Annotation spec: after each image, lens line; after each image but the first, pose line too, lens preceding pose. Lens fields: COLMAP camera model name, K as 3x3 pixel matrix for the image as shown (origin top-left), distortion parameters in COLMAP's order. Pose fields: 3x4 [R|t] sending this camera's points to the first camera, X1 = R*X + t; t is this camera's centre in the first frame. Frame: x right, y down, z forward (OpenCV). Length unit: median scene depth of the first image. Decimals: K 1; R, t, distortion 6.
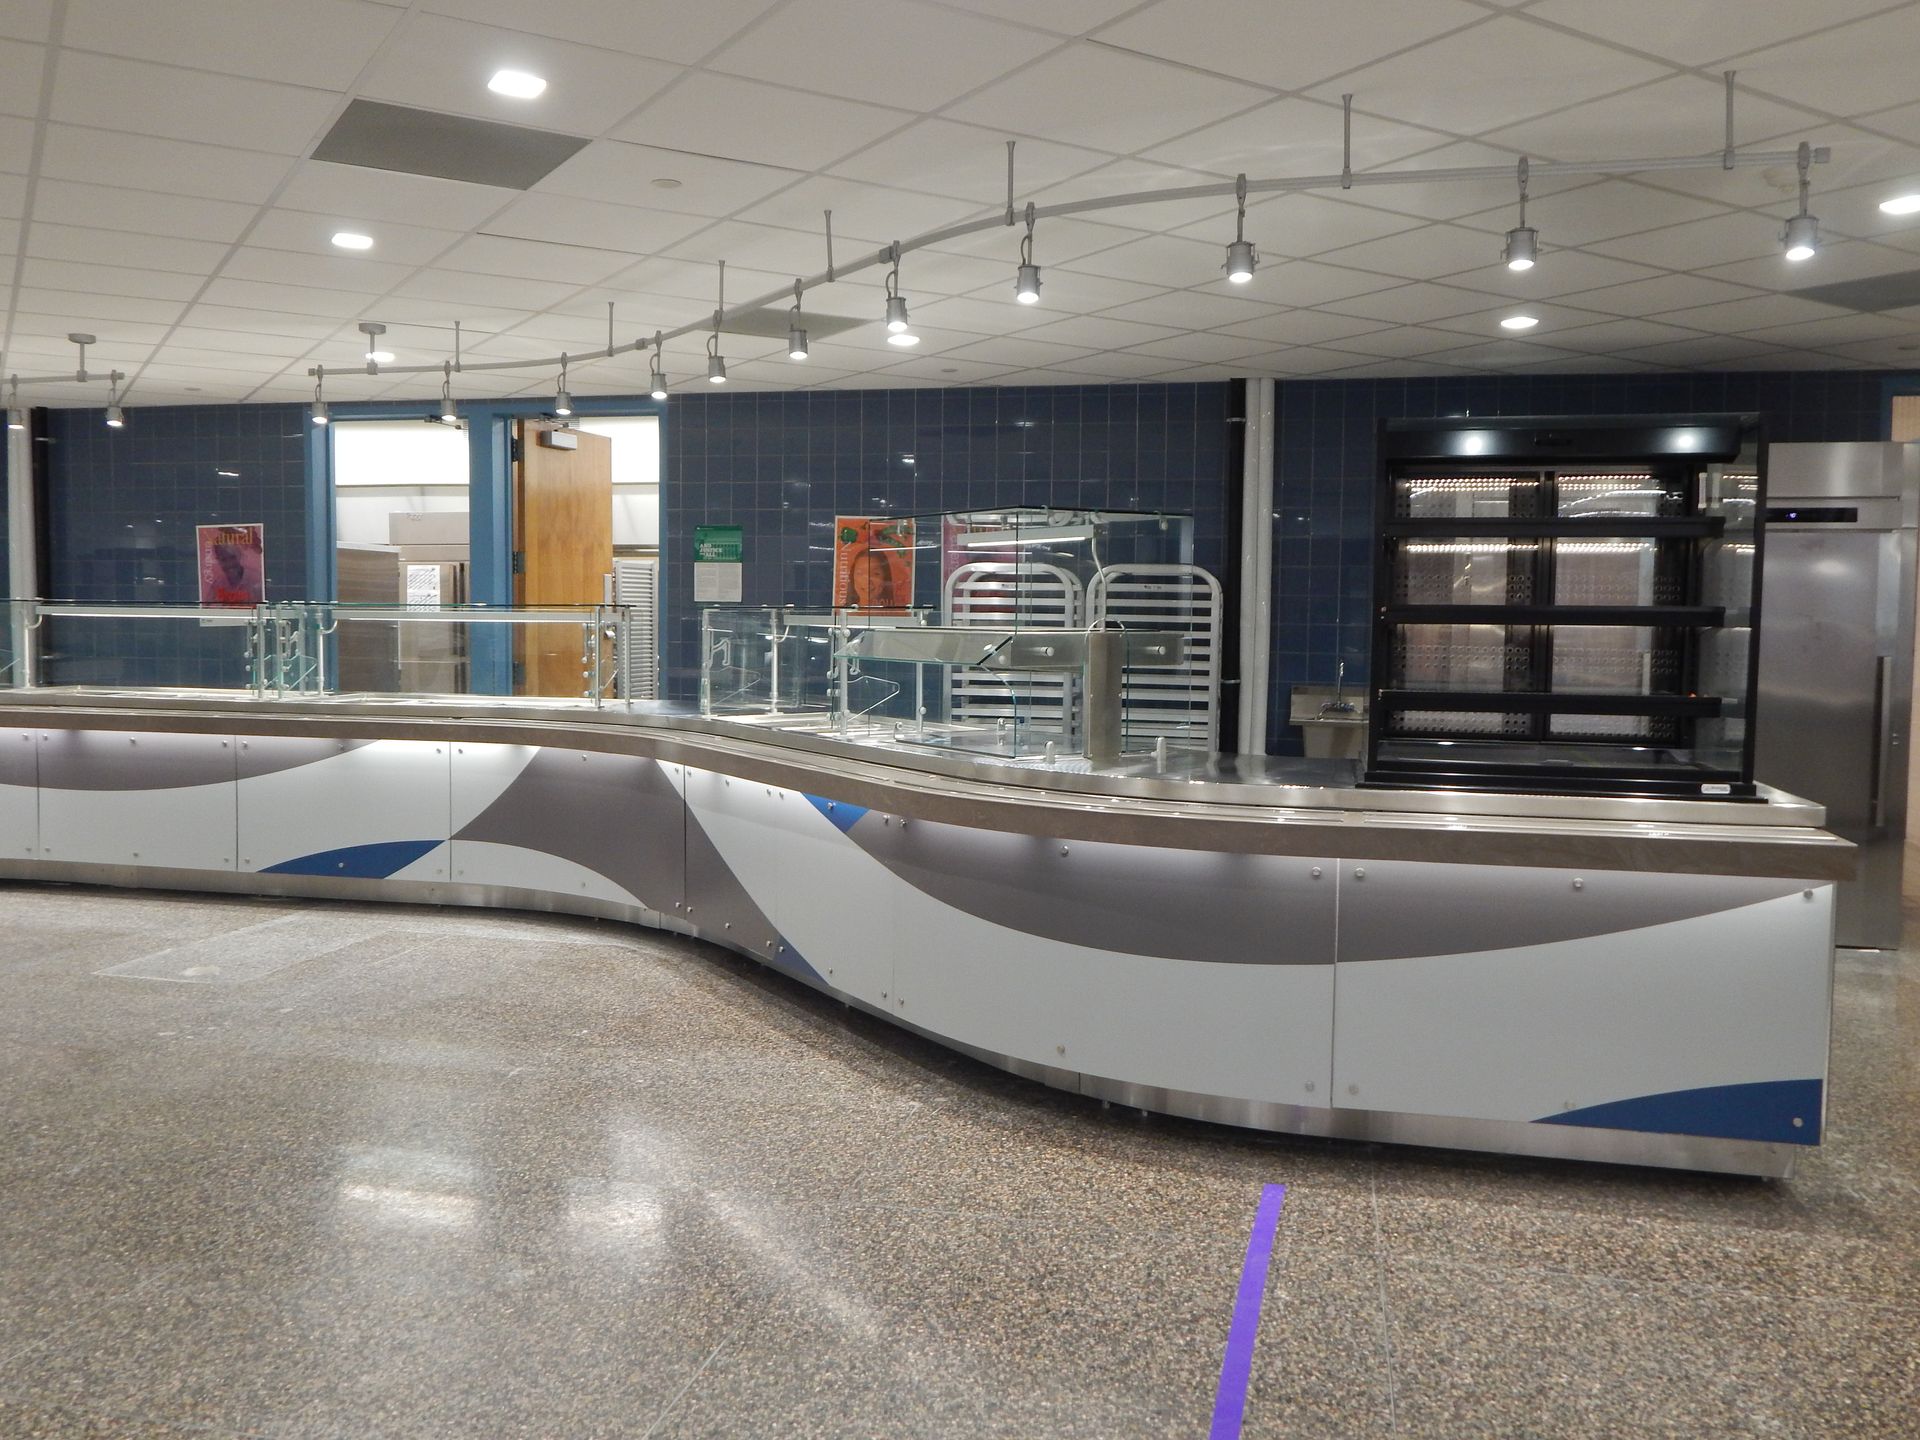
lens RADIAL K [[1562.4, 0, 966.3], [0, 1562.4, 701.9], [0, 0, 1]] dist [0.002112, -0.011803]
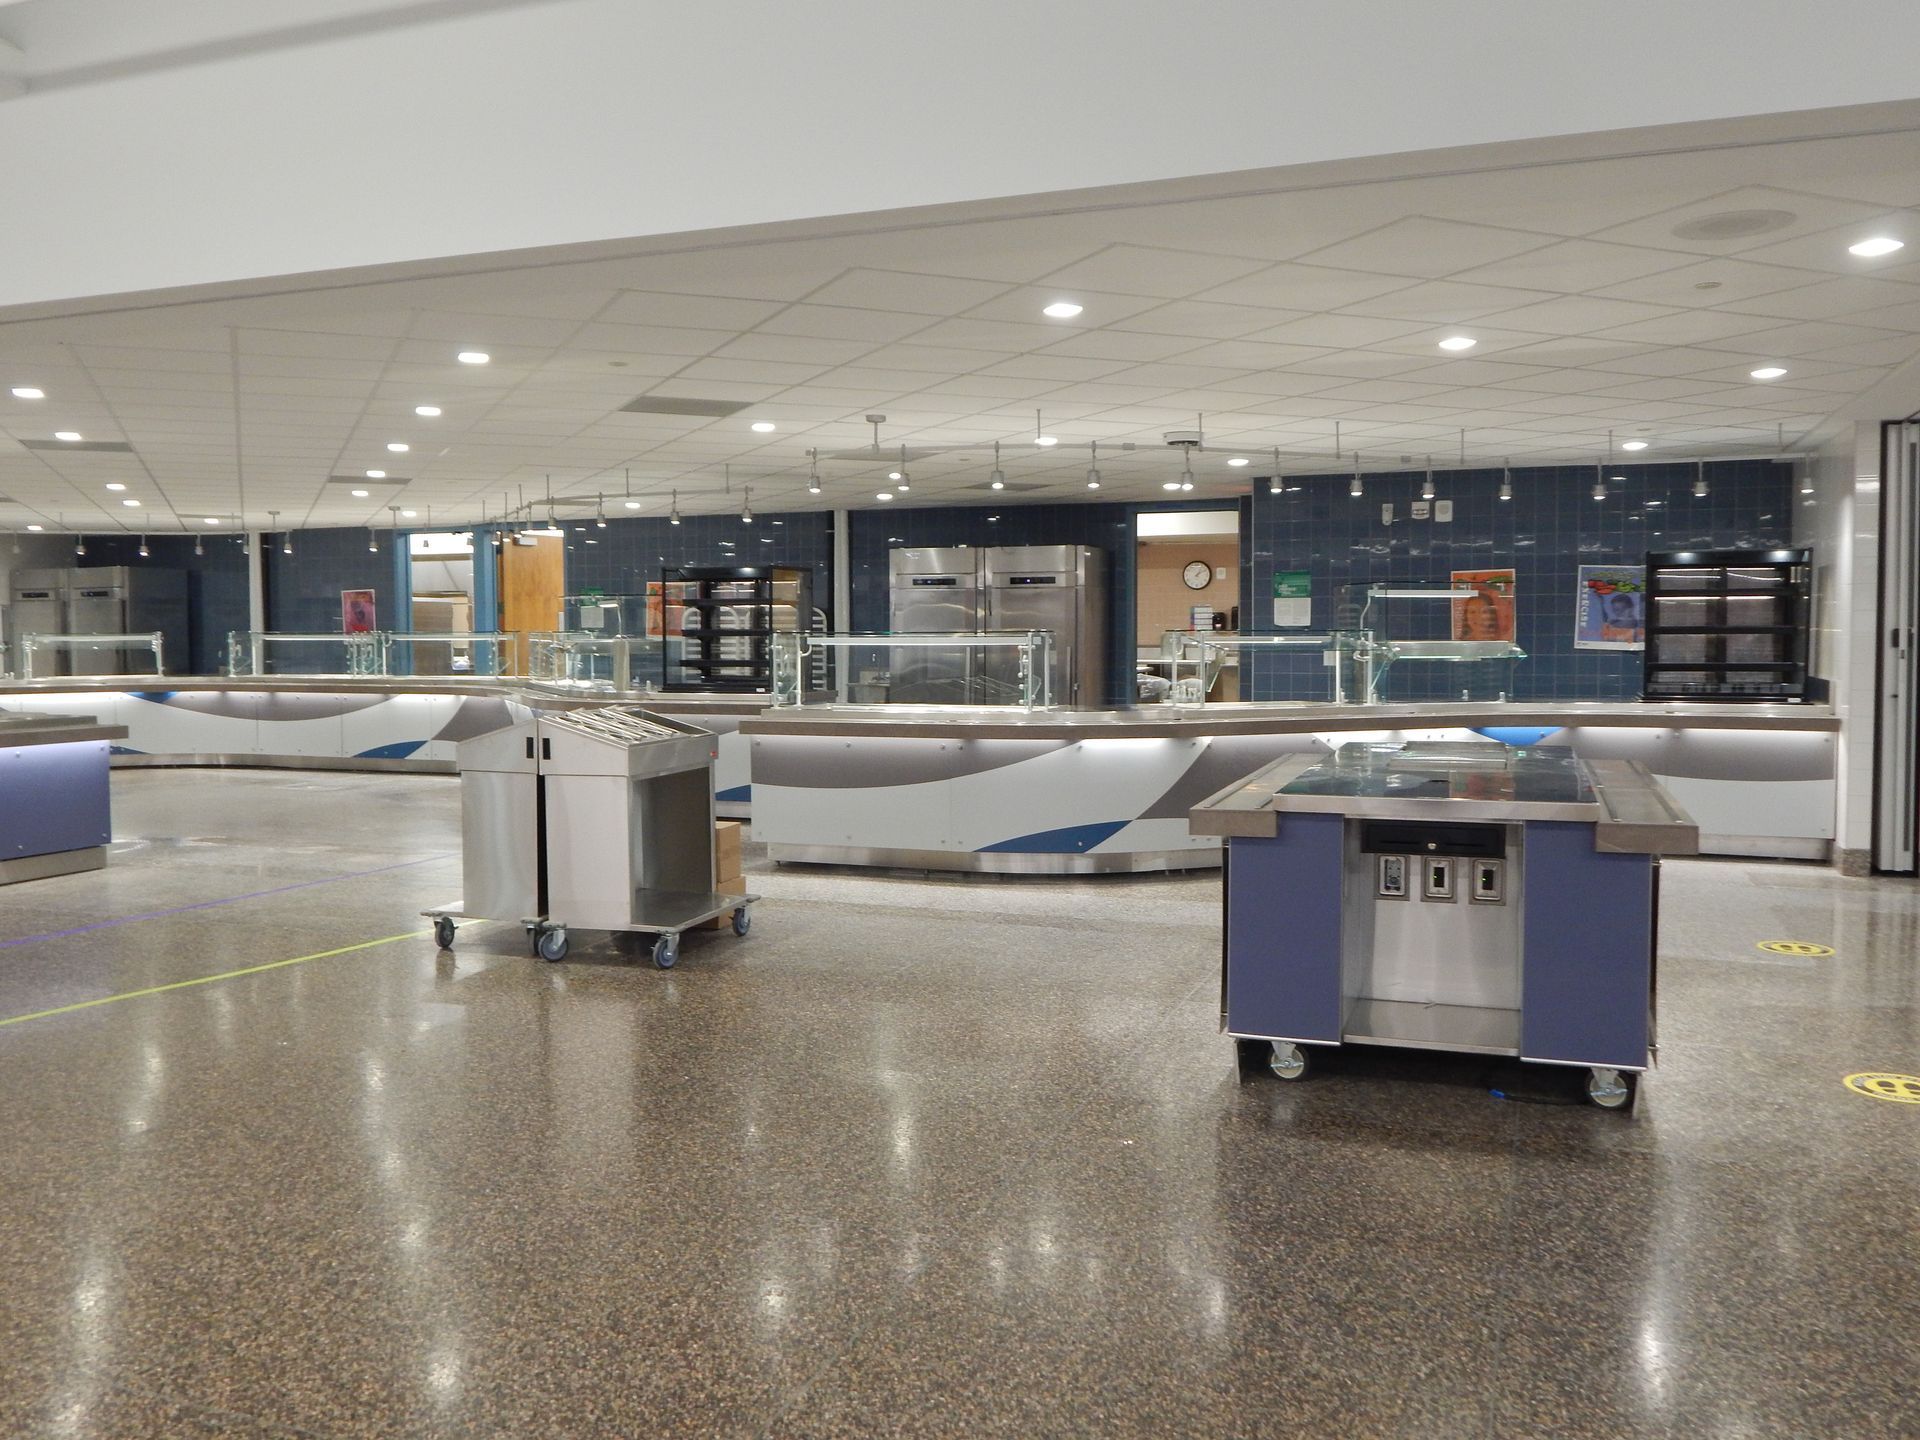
lens RADIAL K [[1562.4, 0, 966.3], [0, 1562.4, 701.9], [0, 0, 1]] dist [0.002112, -0.011803]
pose [[0.990277, -0.008054, -0.138879, 0.688657], [0.006930, 0.999939, -0.008577, 0.057036], [0.138939, 0.007531, 0.990272, -1.020592]]
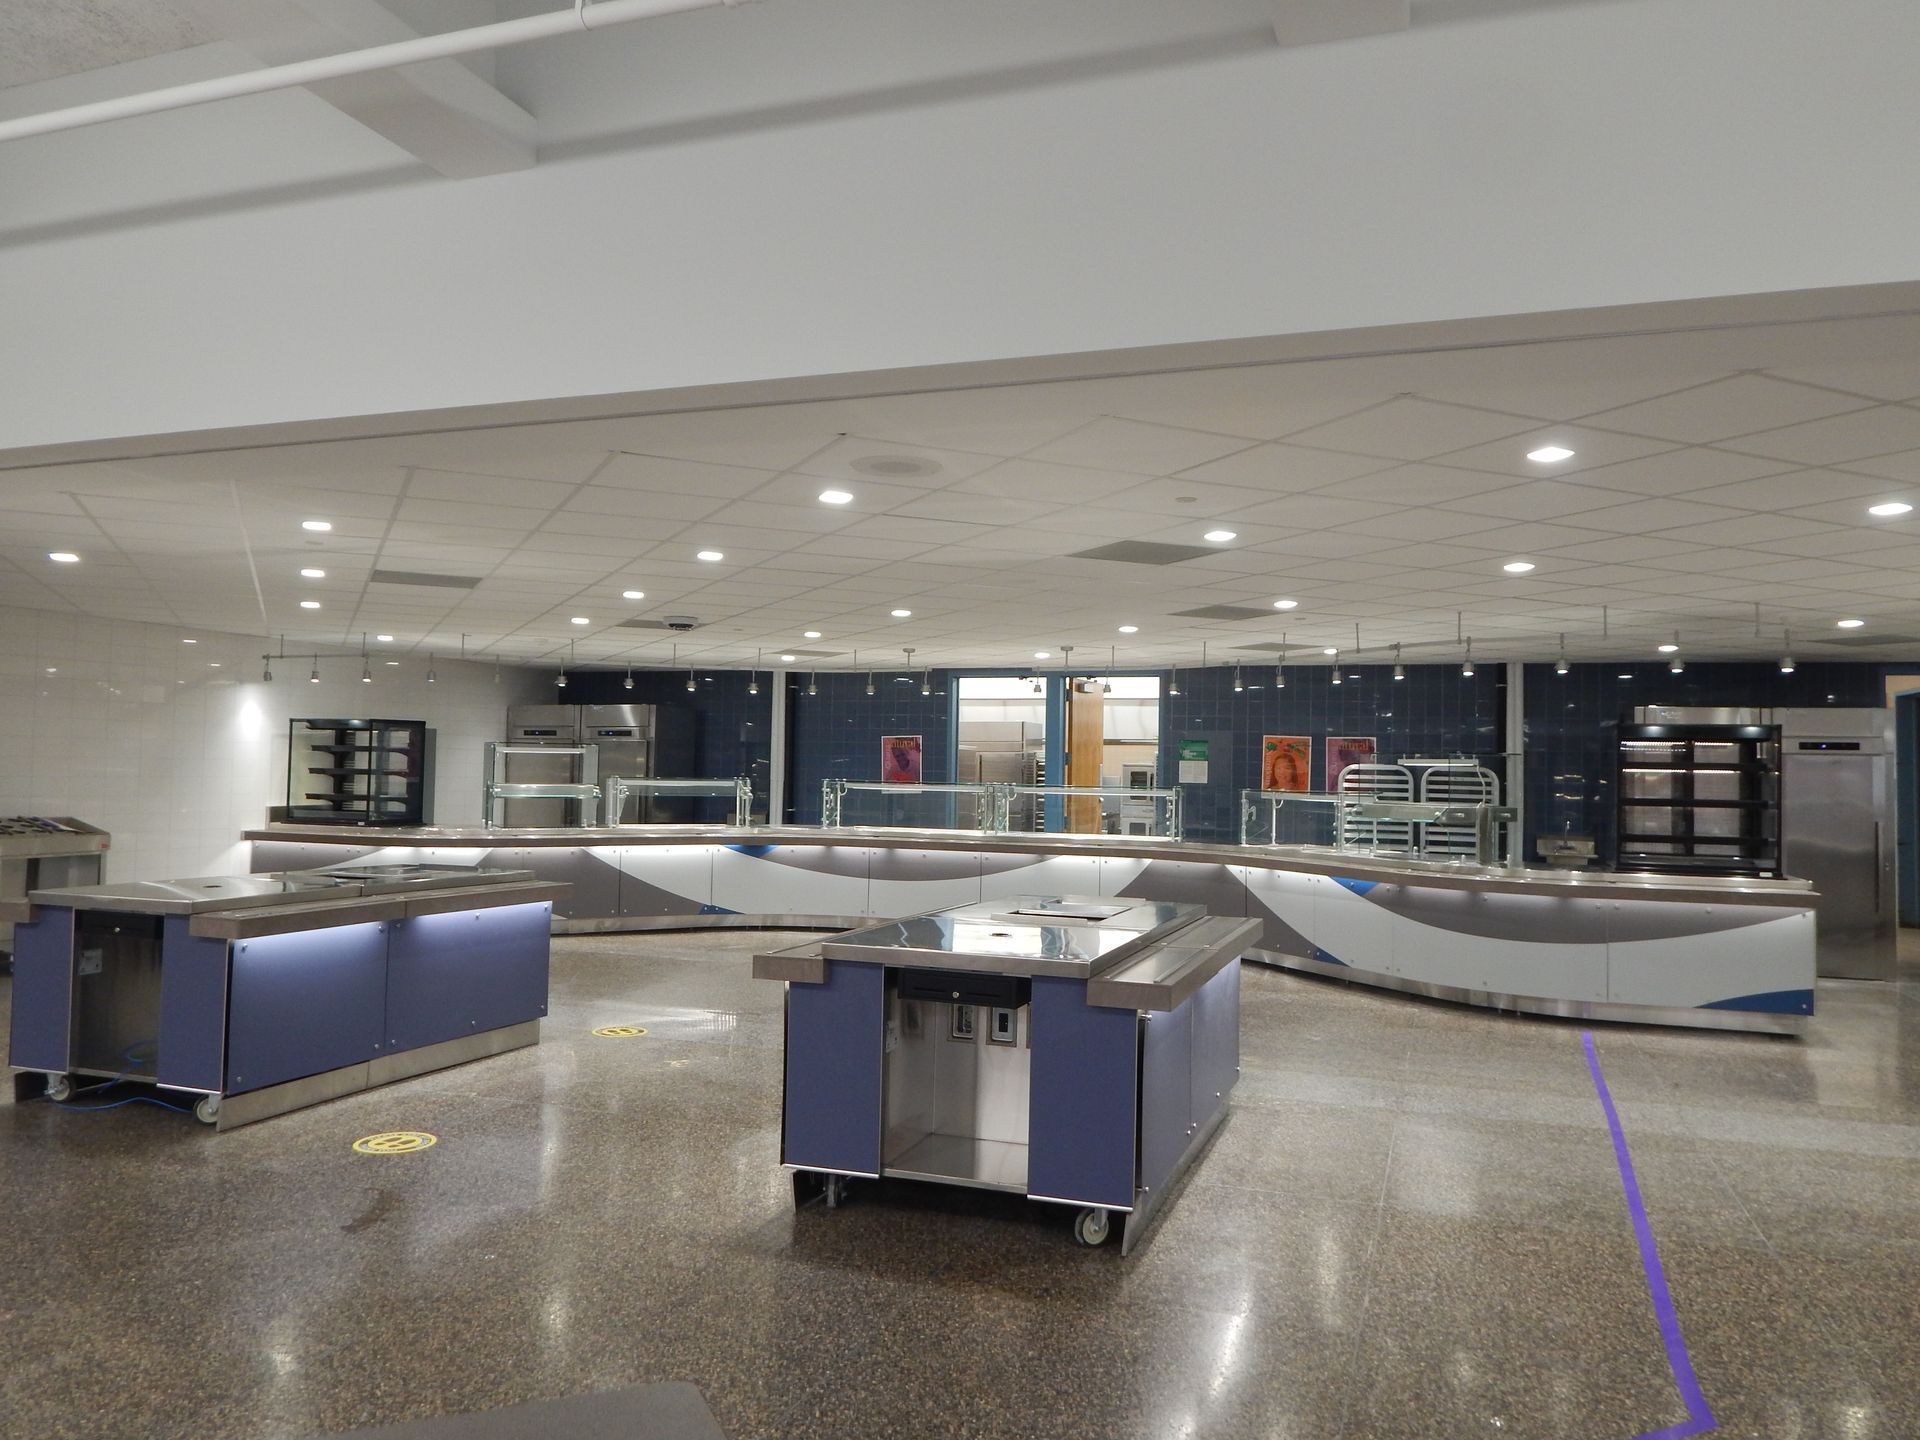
lens RADIAL K [[1387.9, 0, 977.9], [0, 1387.9, 701.2], [0, 0, 1]] dist [-0.001752, -0.001216]
pose [[0.993490, 0.002392, -0.113893, -0.274423], [-0.014746, 0.994069, -0.107745, 0.020165], [0.112960, 0.108723, 0.987633, -0.719789]]
